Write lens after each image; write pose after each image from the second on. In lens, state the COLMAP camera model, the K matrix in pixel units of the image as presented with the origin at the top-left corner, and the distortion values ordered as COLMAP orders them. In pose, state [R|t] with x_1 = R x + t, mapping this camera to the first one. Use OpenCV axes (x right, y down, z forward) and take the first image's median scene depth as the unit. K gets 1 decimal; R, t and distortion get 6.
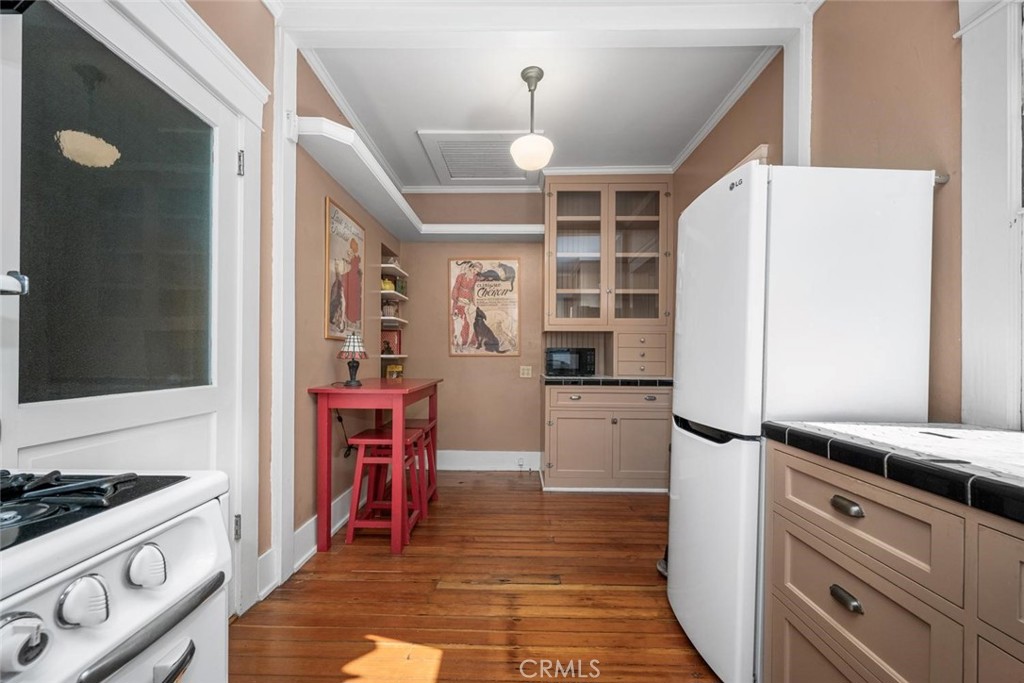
lens RADIAL K [[414.1, 0, 508.8], [0, 414.1, 351.4], [0, 0, 1]] dist [0.001270, -0.000055]
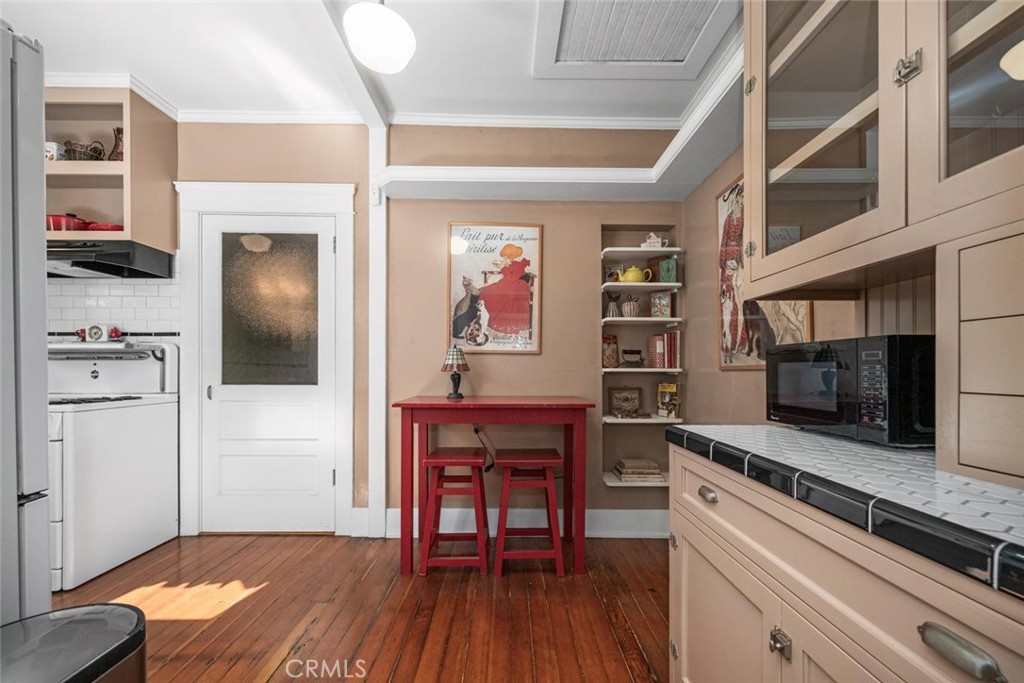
lens RADIAL K [[414.1, 0, 517.4], [0, 414.1, 370.1], [0, 0, 1]] dist [0.001270, -0.000055]
pose [[0.043909, -0.003220, -0.999030, 0.449729], [0.005613, 0.999980, -0.002976, 0.012776], [0.999020, -0.005476, 0.043926, 0.781009]]
